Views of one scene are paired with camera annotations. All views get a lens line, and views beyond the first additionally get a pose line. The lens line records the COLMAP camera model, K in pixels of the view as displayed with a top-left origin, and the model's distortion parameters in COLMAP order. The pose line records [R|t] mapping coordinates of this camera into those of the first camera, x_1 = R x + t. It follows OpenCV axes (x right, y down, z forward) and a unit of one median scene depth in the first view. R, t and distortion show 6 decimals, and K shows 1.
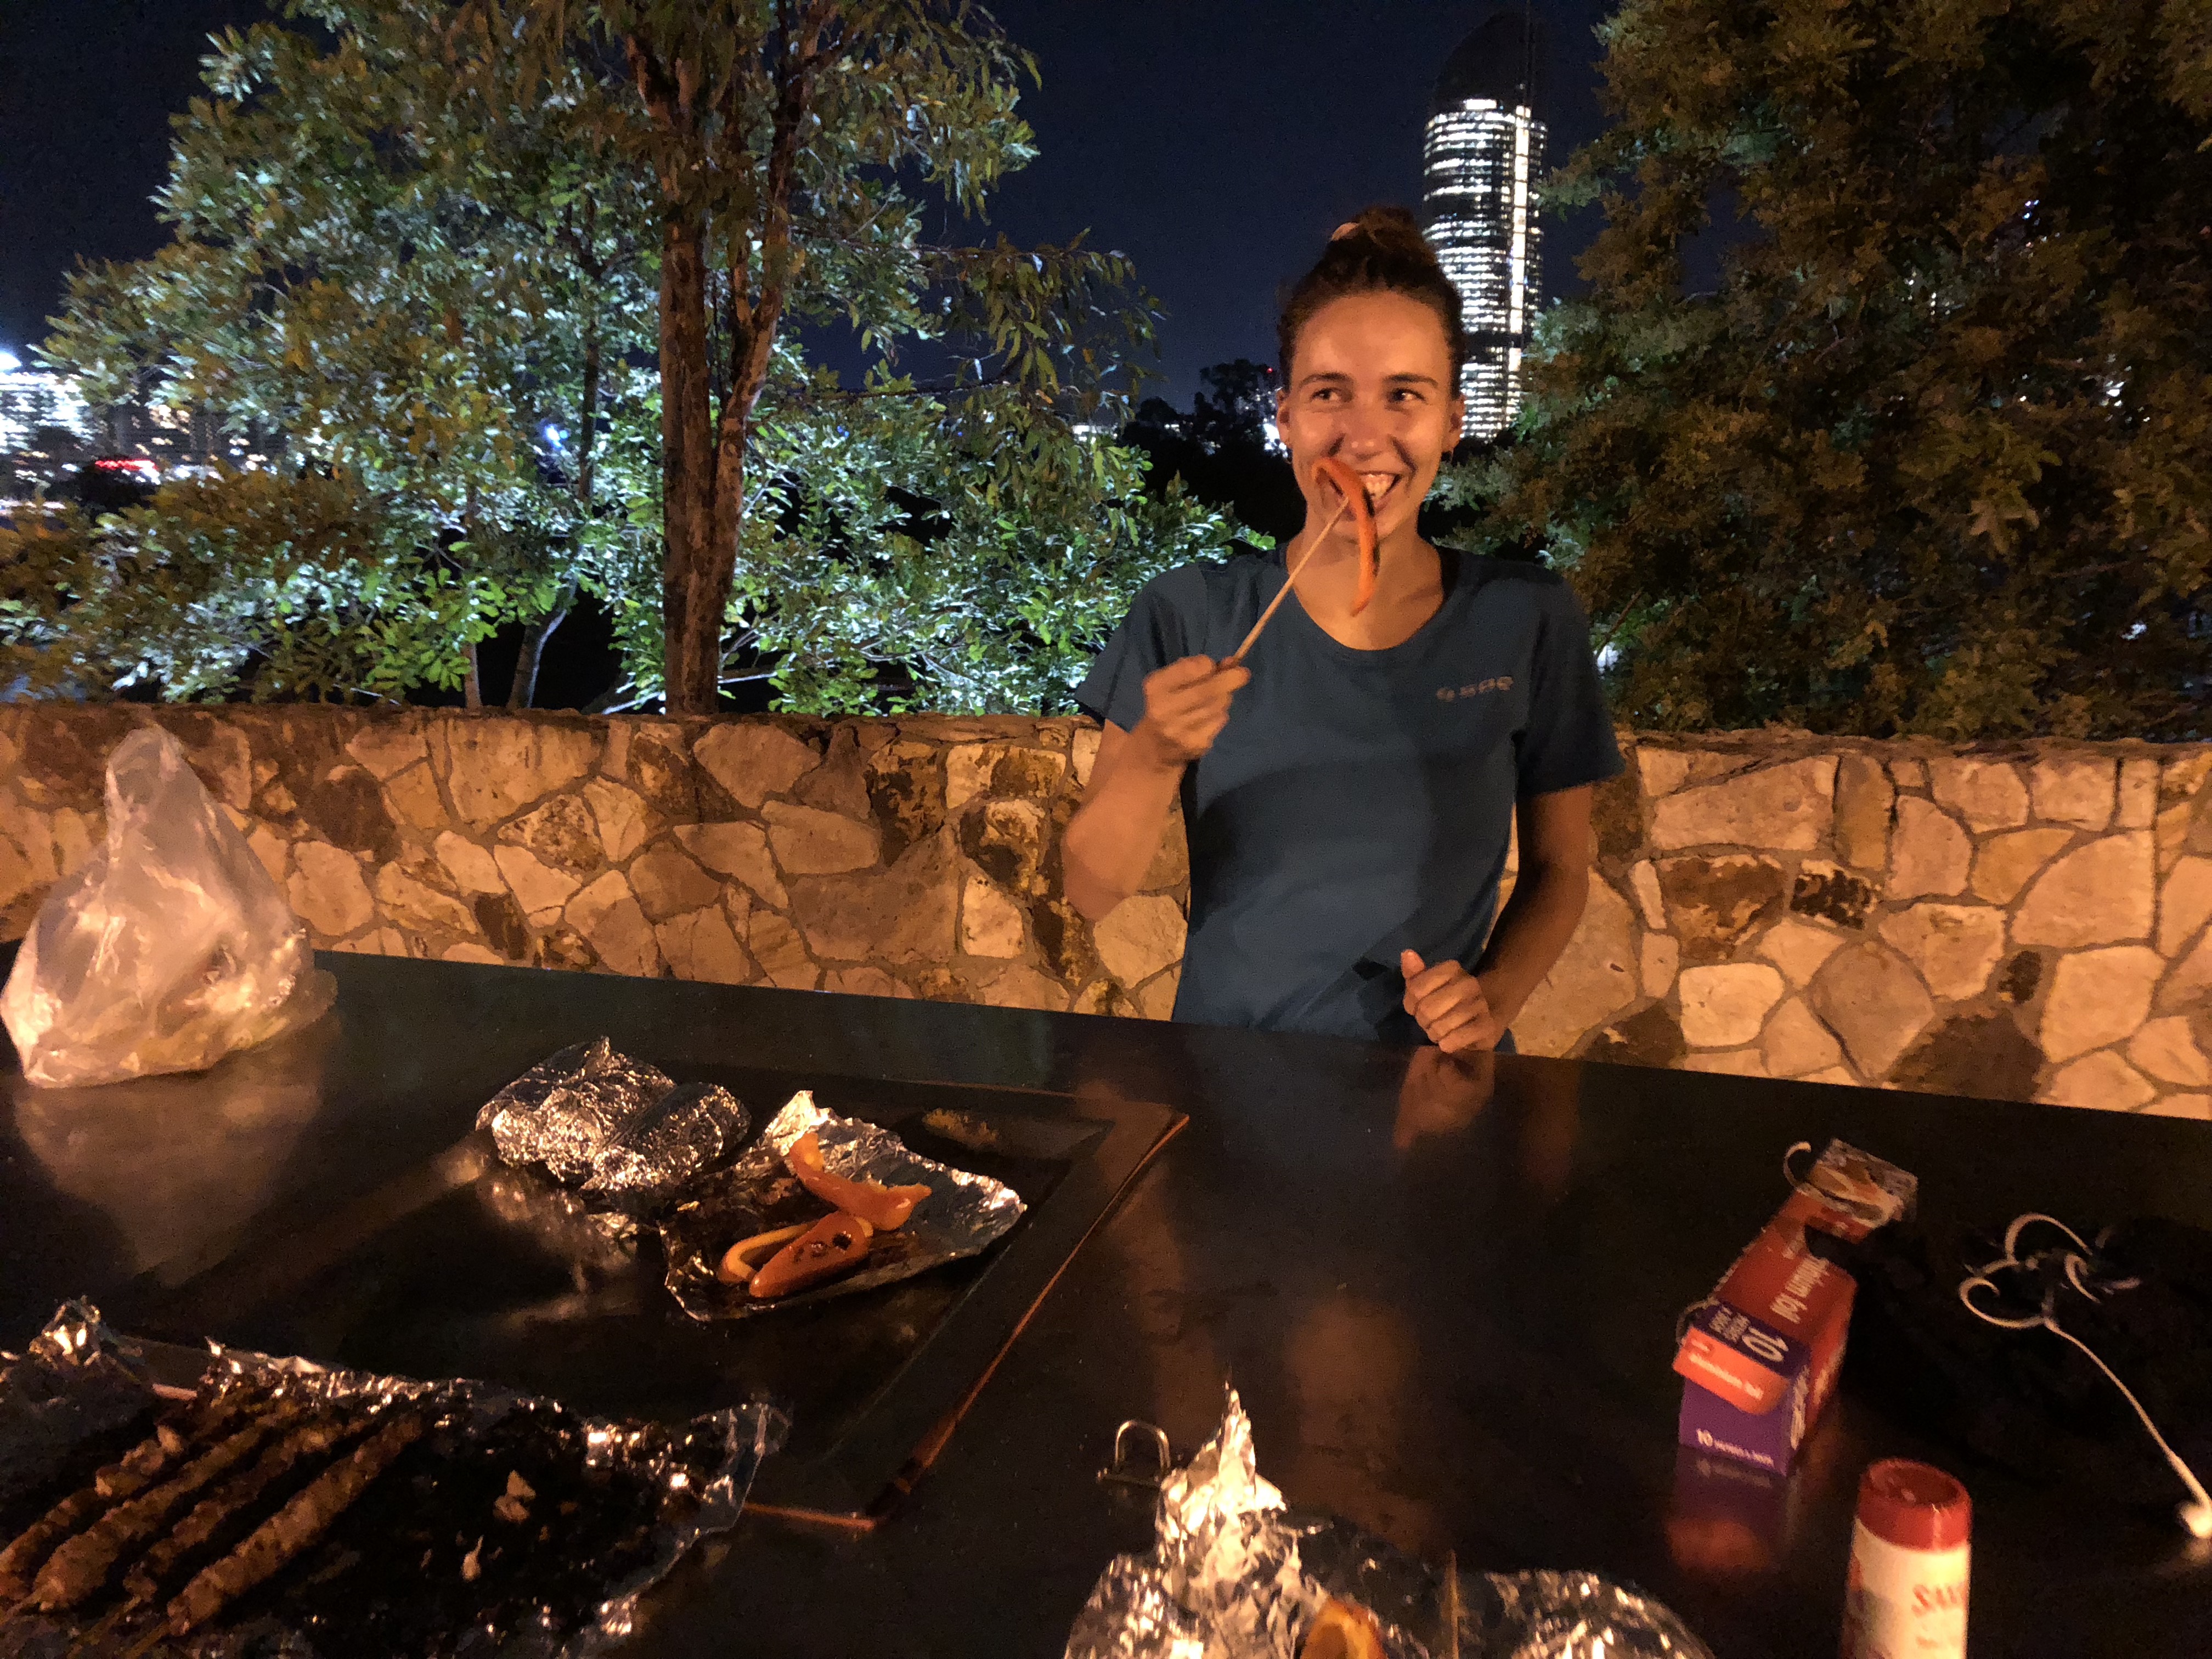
lens RADIAL K [[1795.2, 0, 1097.4], [0, 1795.2, 834.8], [0, 0, 1]] dist [0.006993, -0.012992]
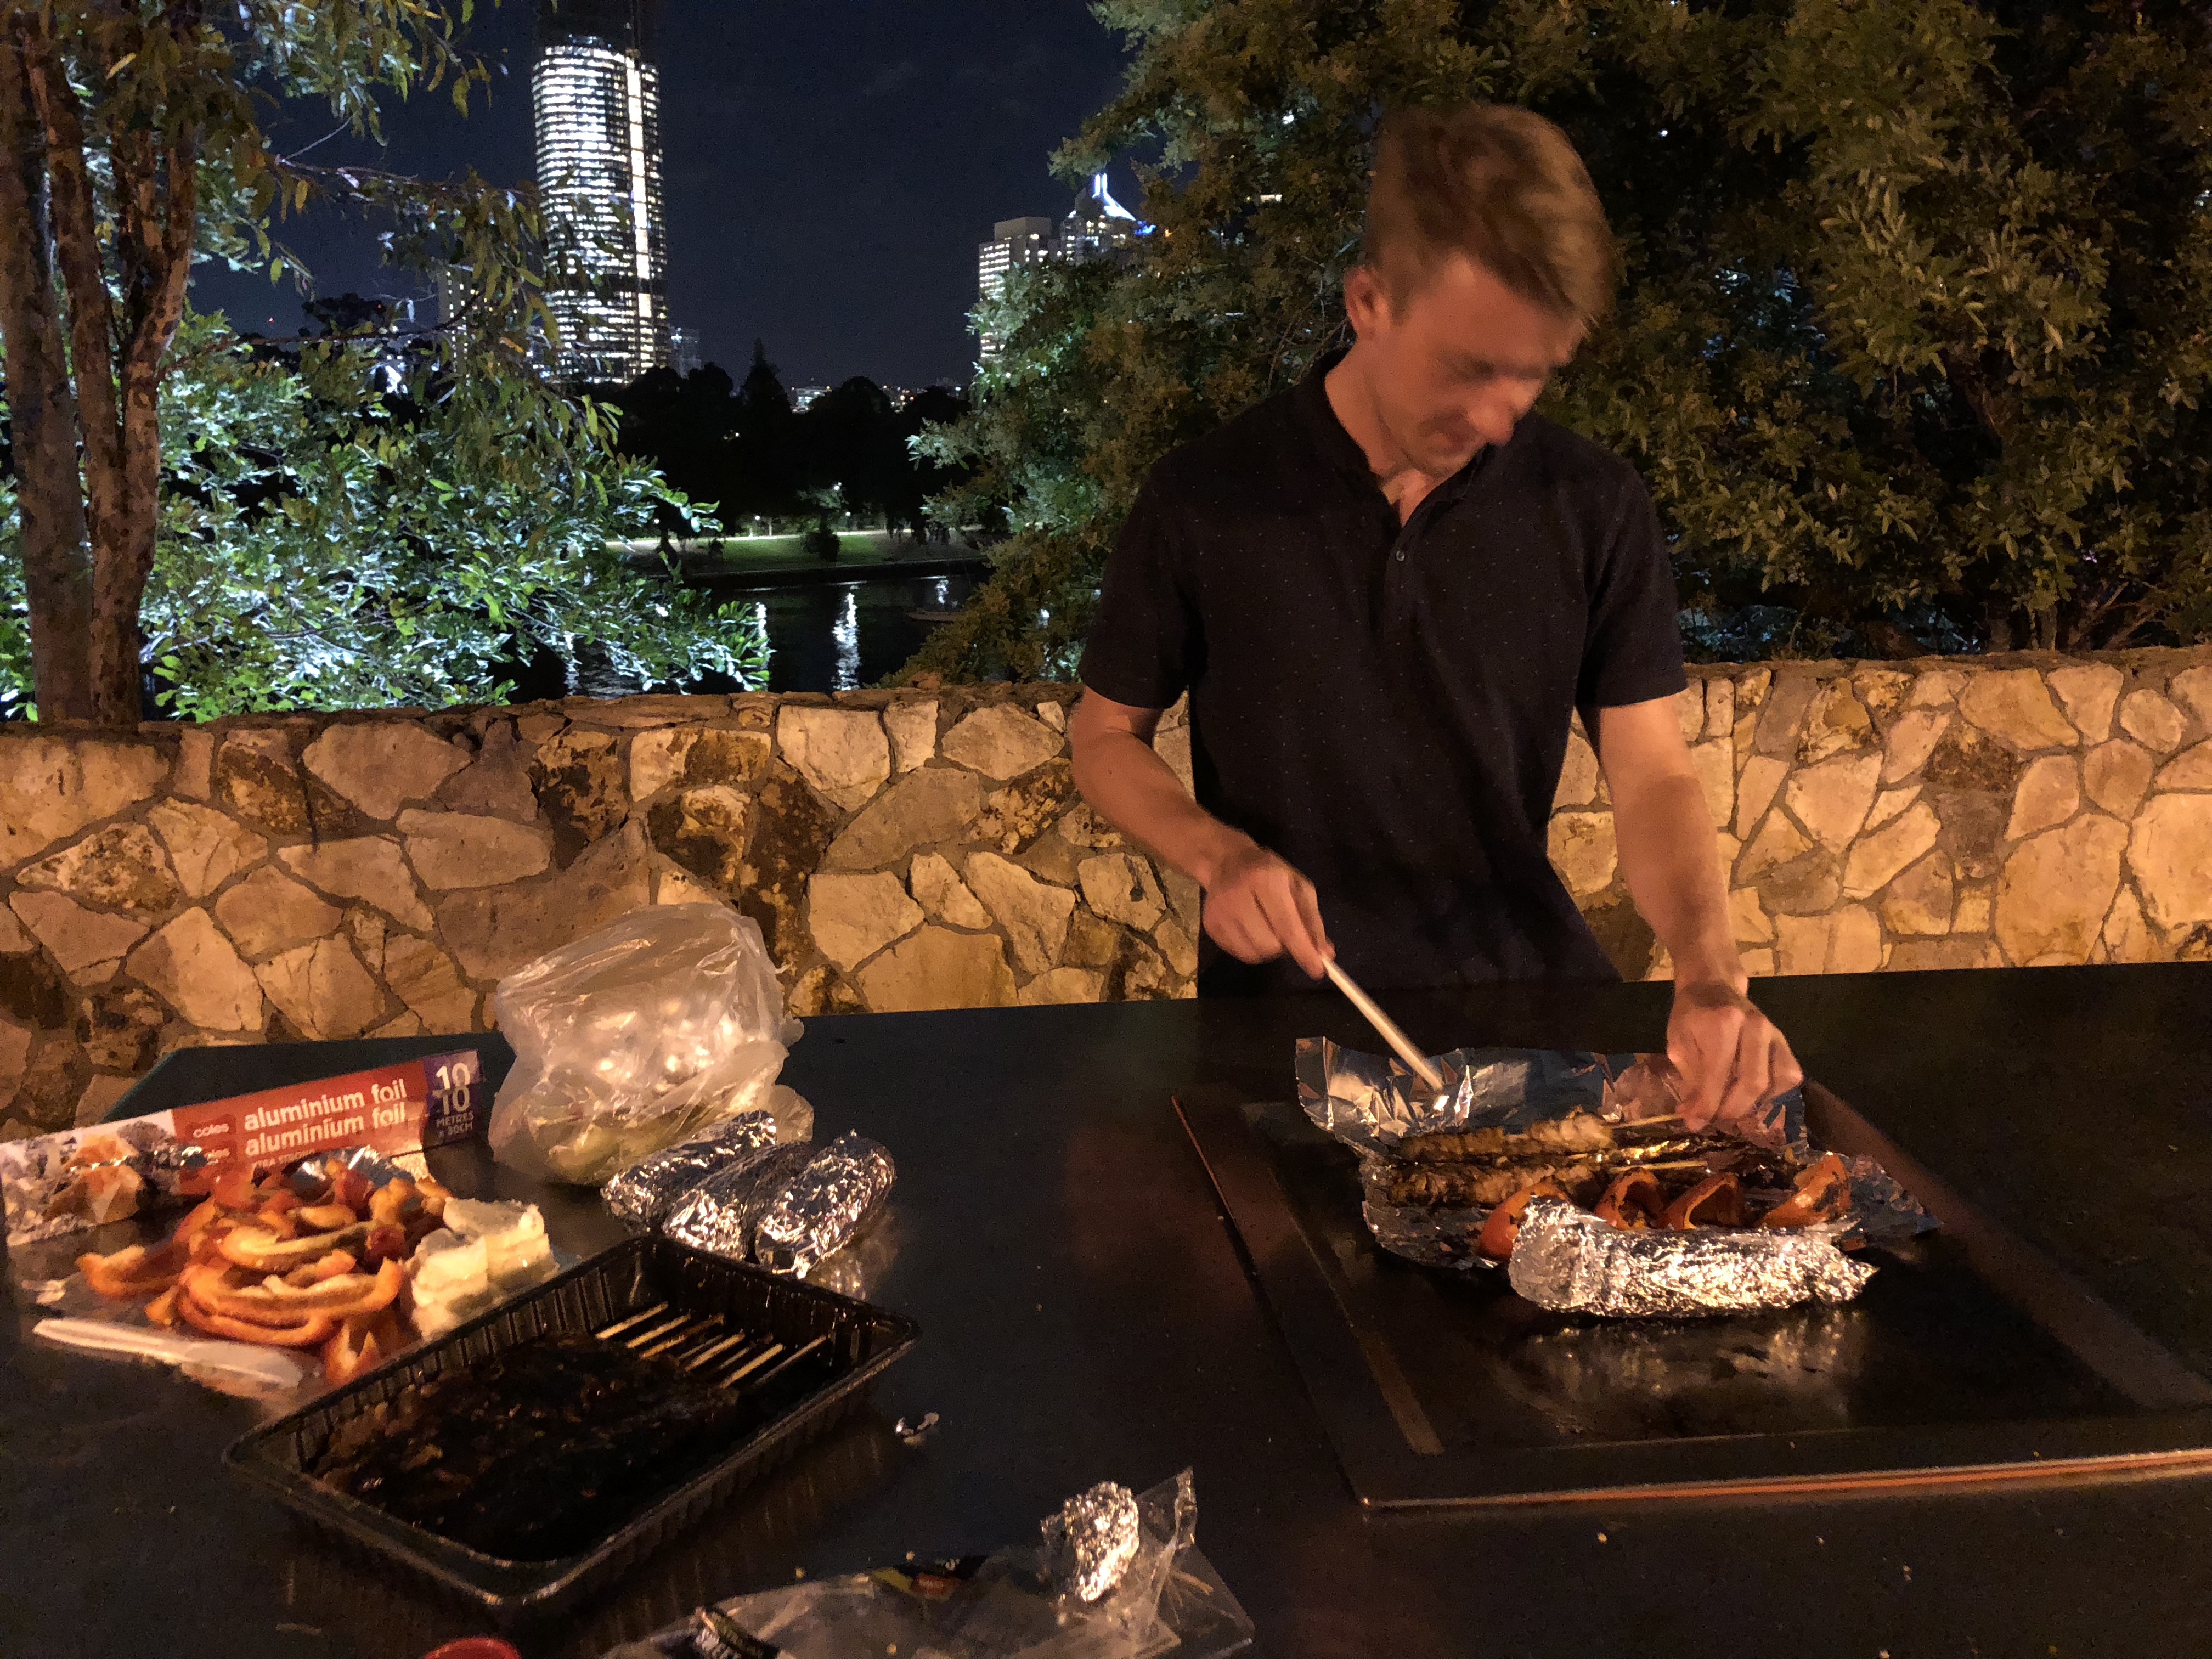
lens RADIAL K [[1795.2, 0, 1100.8], [0, 1795.2, 823.0], [0, 0, 1]] dist [0.006993, -0.012992]
pose [[0.902743, -0.087600, 0.421166, -0.251573], [0.078620, 0.996154, 0.038677, -0.020100], [-0.422935, -0.001803, 0.906158, 0.065294]]
